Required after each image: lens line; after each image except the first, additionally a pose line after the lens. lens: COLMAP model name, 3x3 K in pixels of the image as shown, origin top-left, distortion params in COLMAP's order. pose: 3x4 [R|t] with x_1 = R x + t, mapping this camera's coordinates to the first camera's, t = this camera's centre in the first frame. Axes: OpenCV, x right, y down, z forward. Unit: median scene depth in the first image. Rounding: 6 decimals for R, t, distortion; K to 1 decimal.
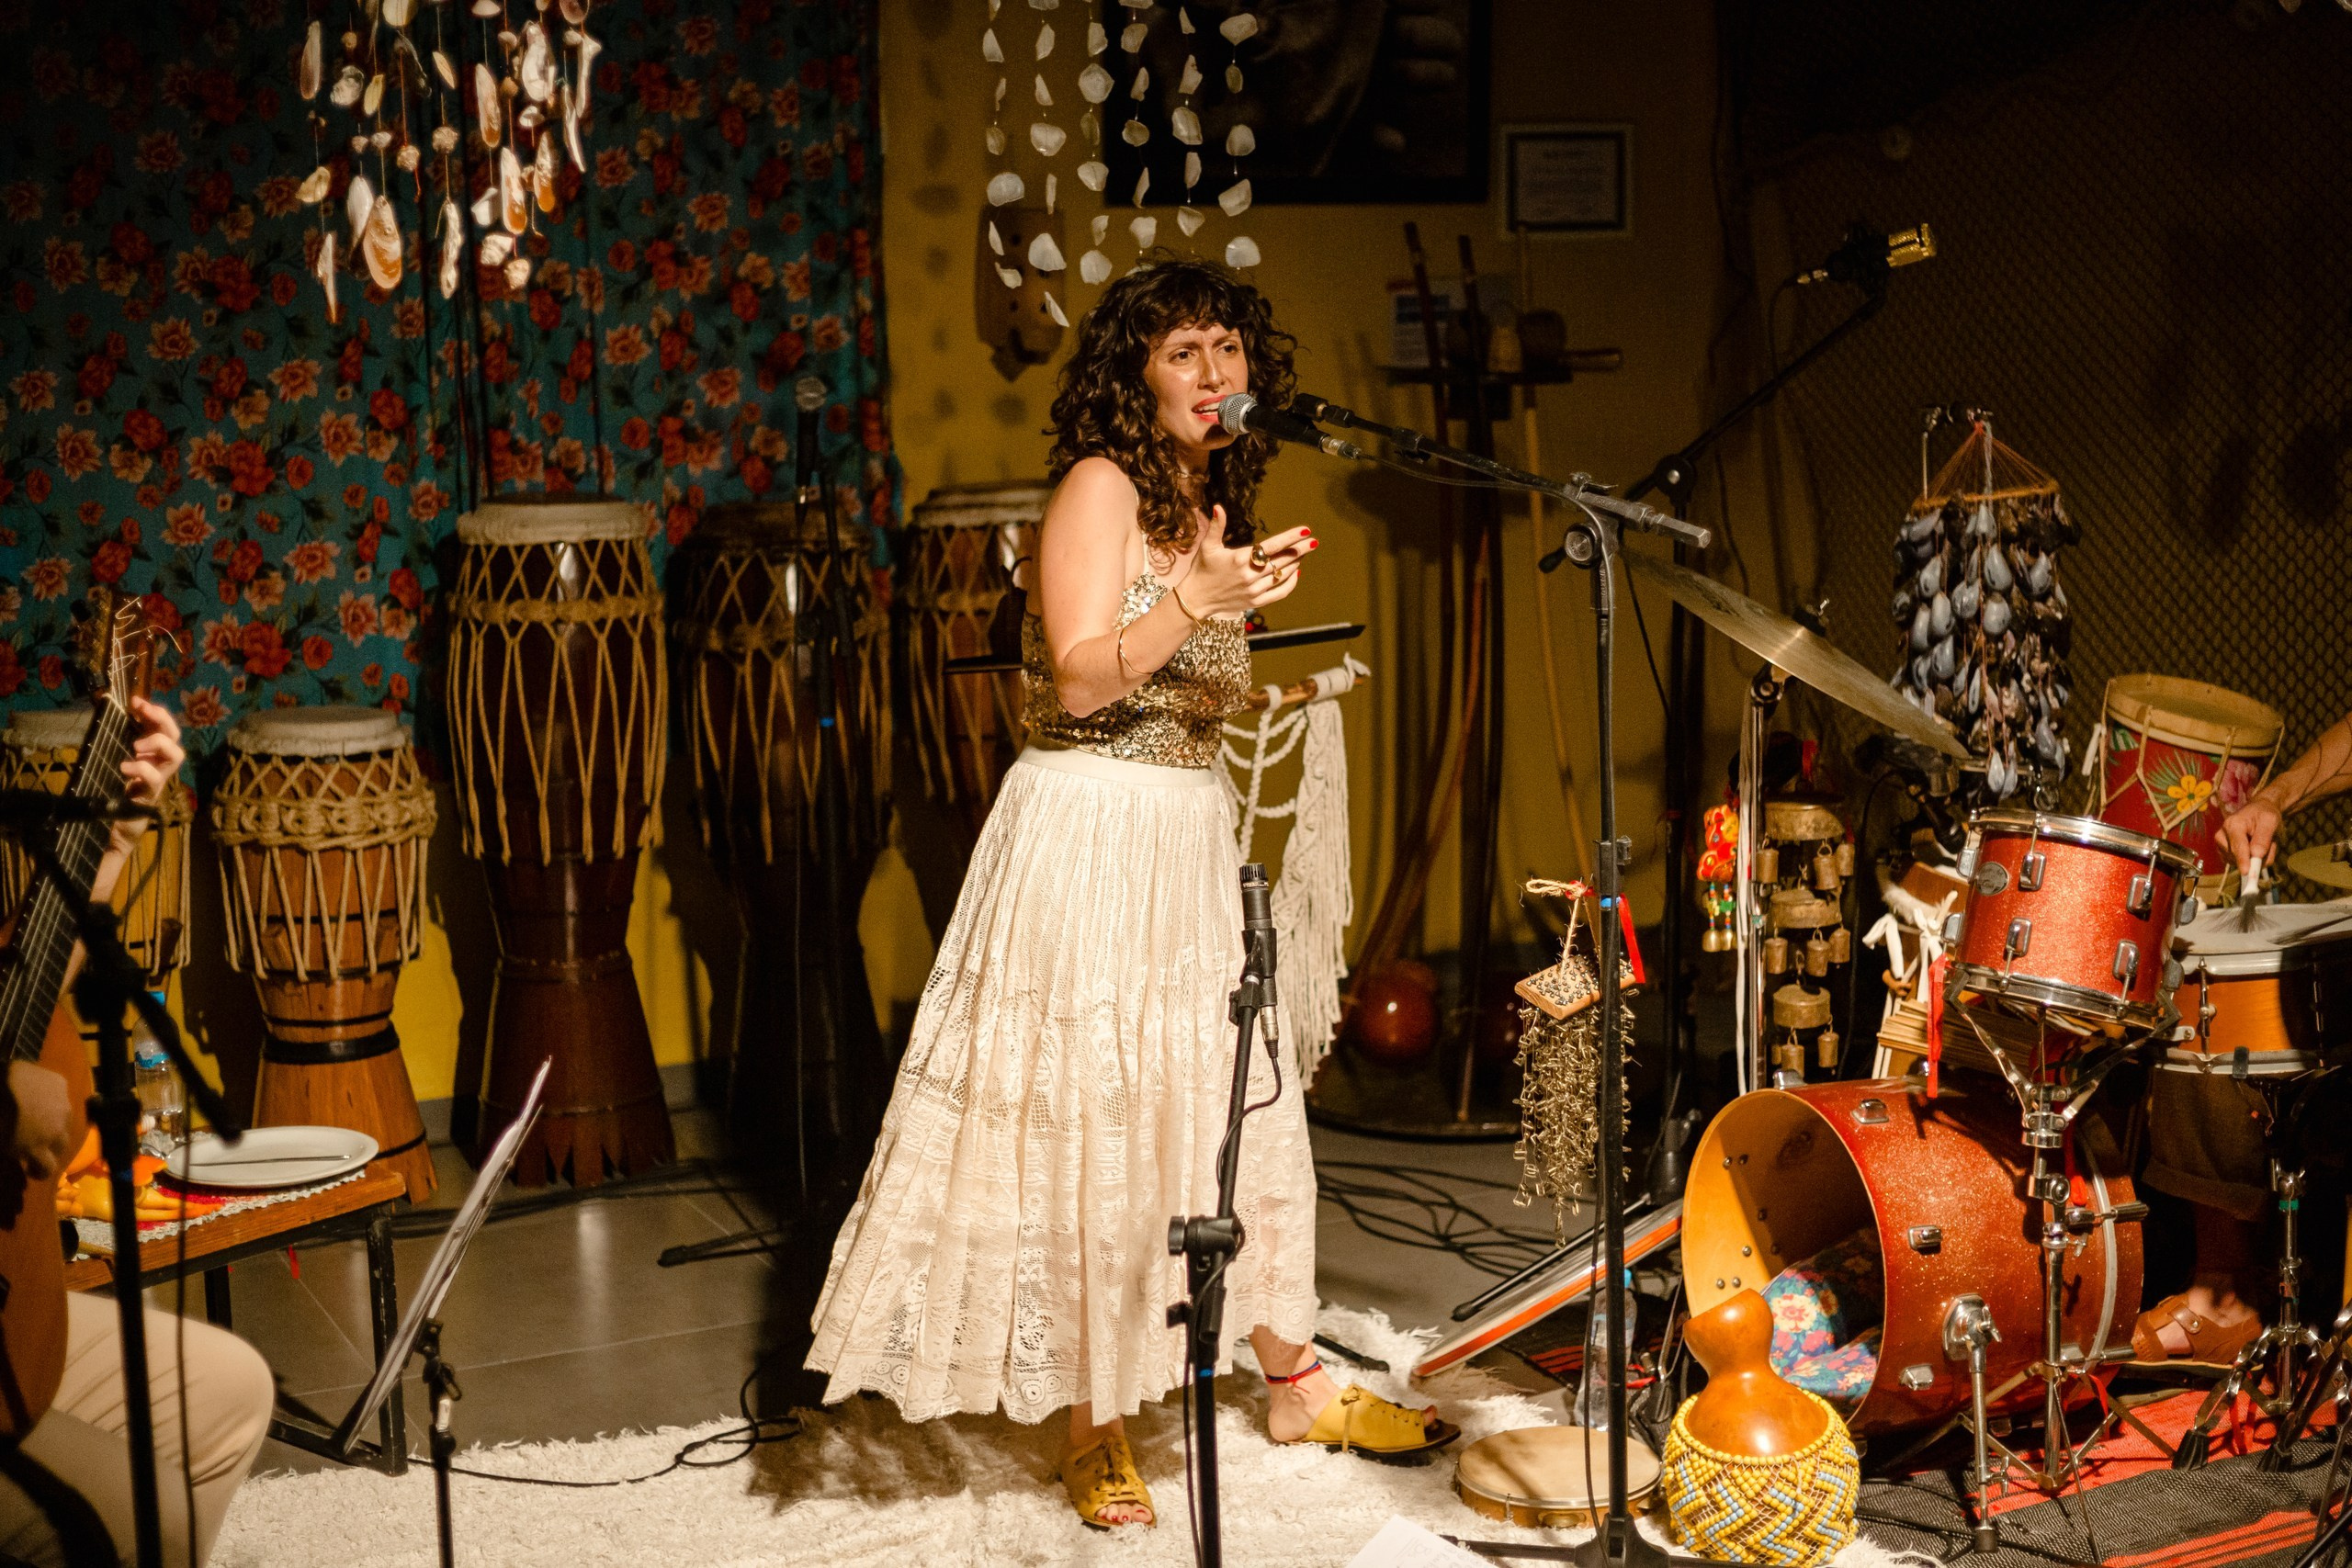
lens RADIAL K [[3547.4, 0, 1195.1], [0, 3547.4, 781.2], [0, 0, 1]] dist [-0.079787, 0.000000]
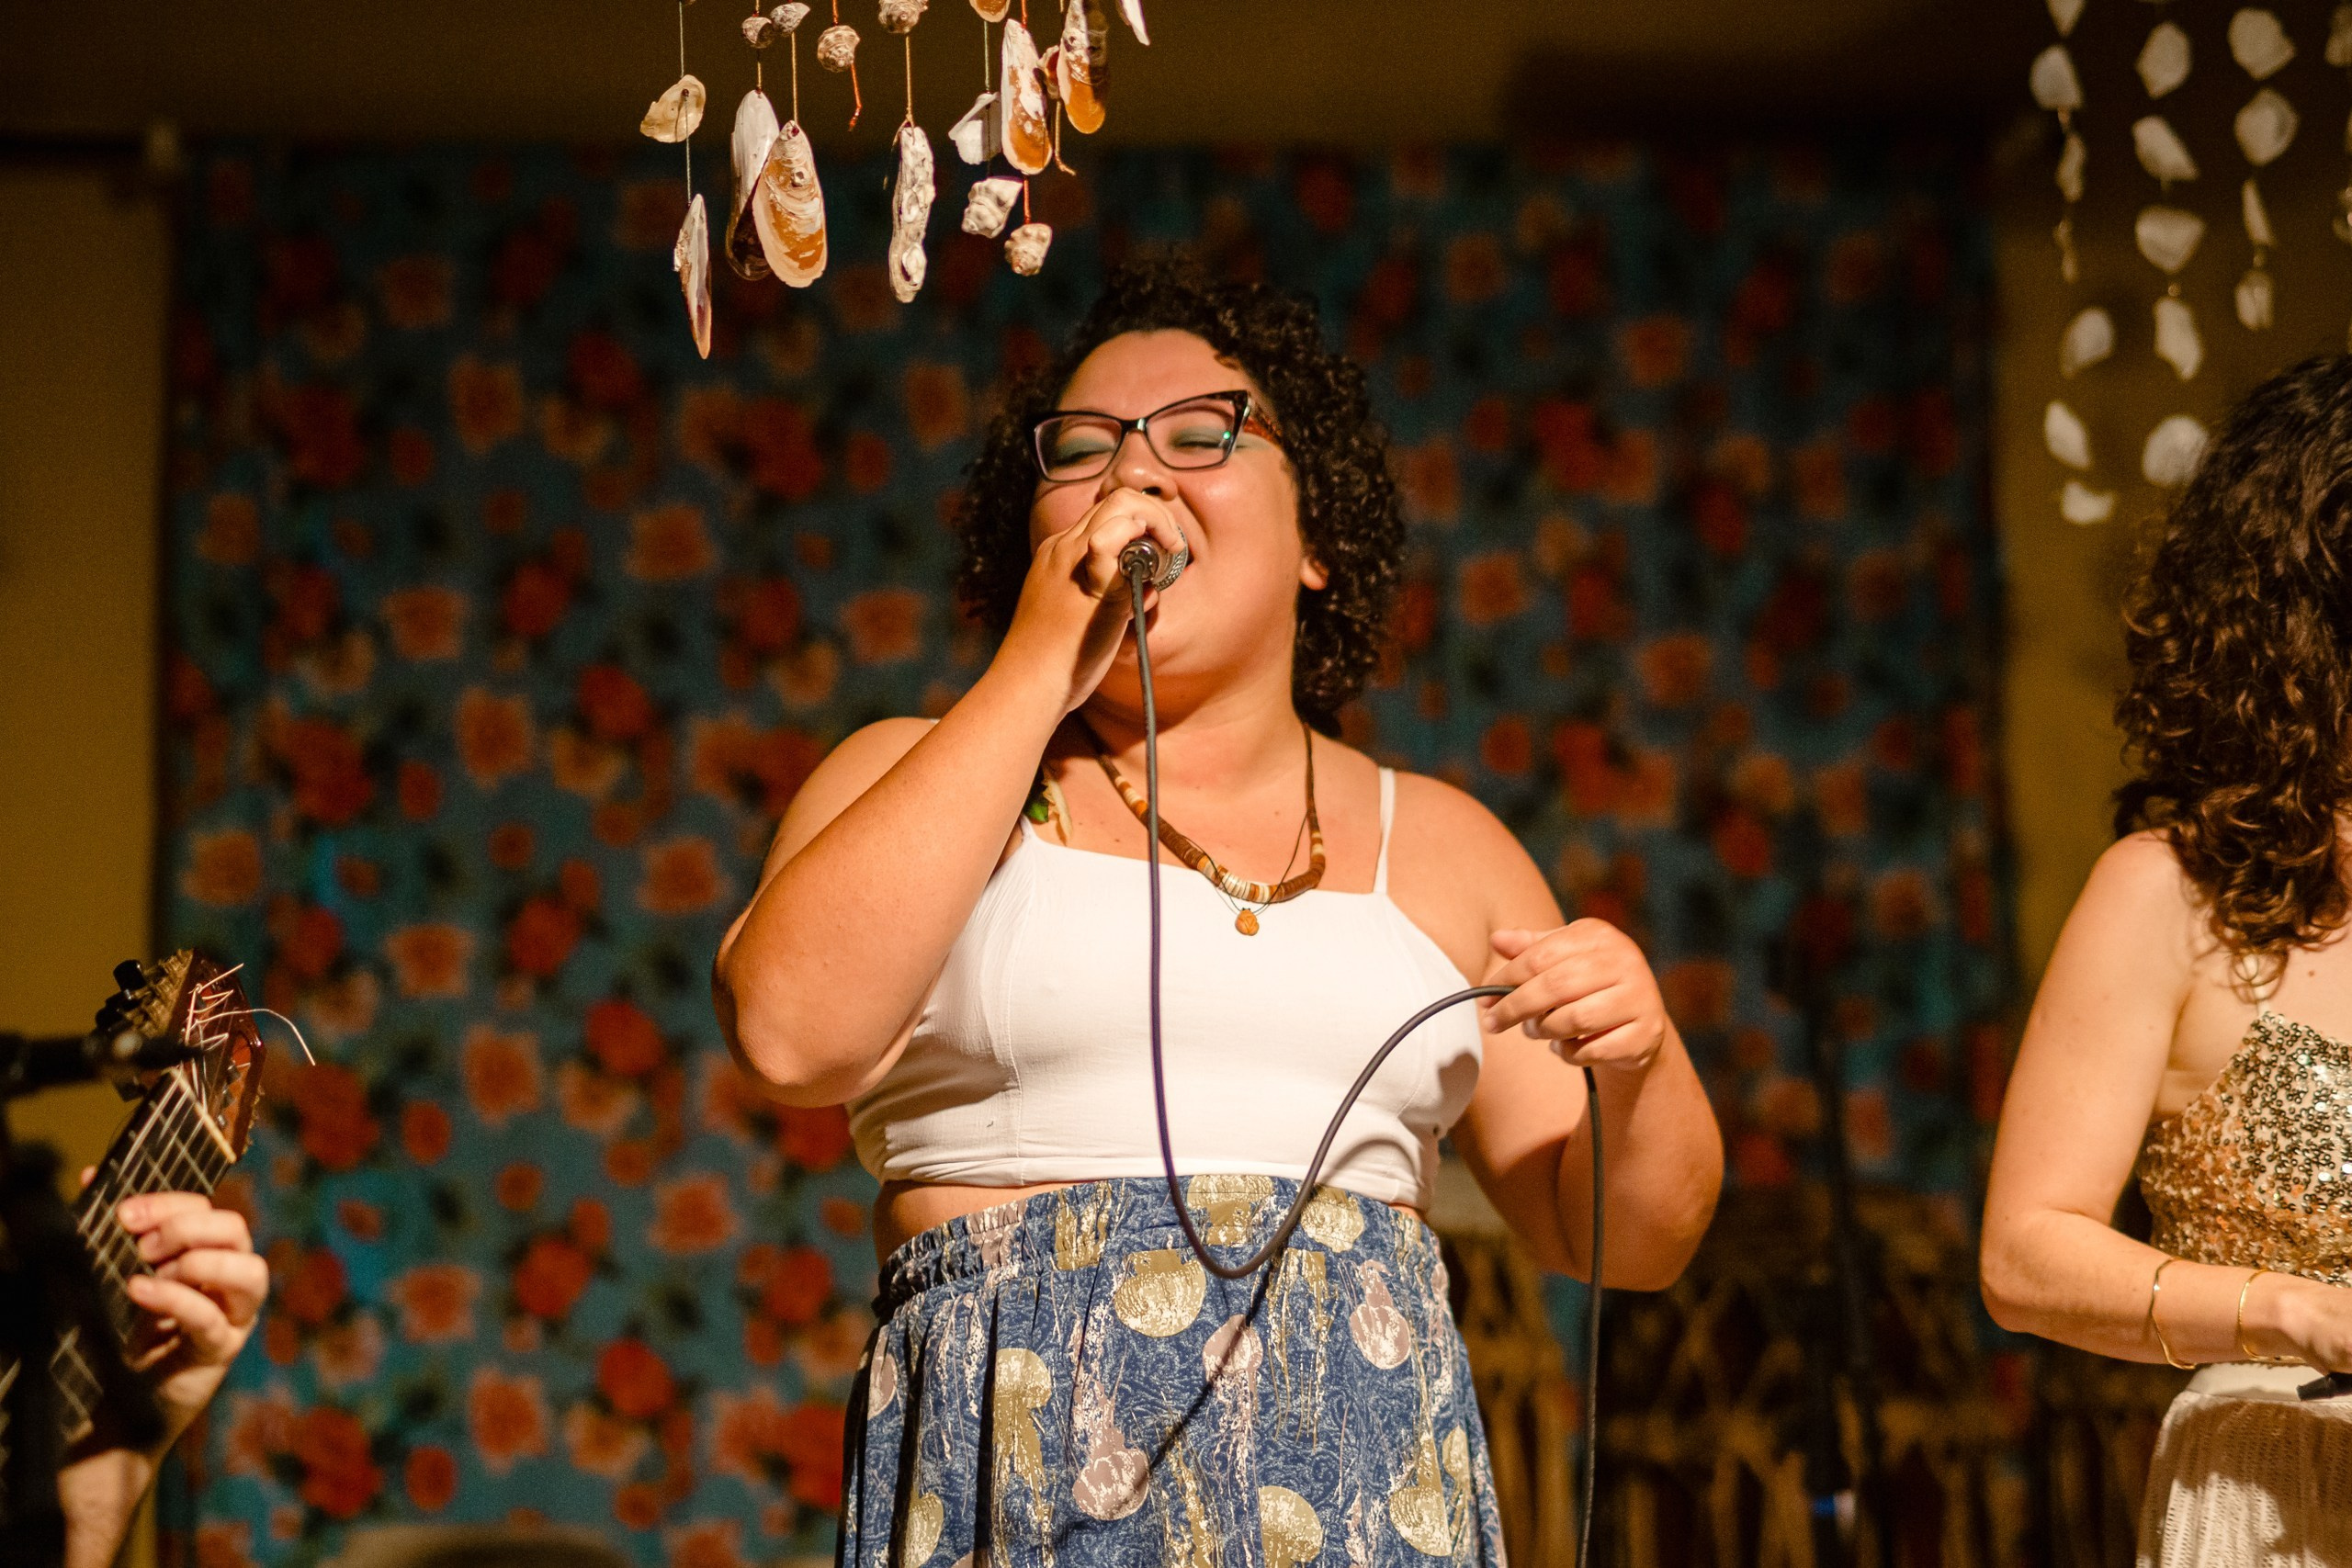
lens RADIAL K [[6505.7, 0, 1114.6], [0, 6505.7, 728.6], [0, 0, 1]] dist [0.313367, 0.000000]
pose [[0.961874, -0.034418, -0.271318, 0.054456], [-0.036894, 0.966653, -0.253418, 0.111504], [0.270993, 0.253766, 0.928529, 0.065227]]
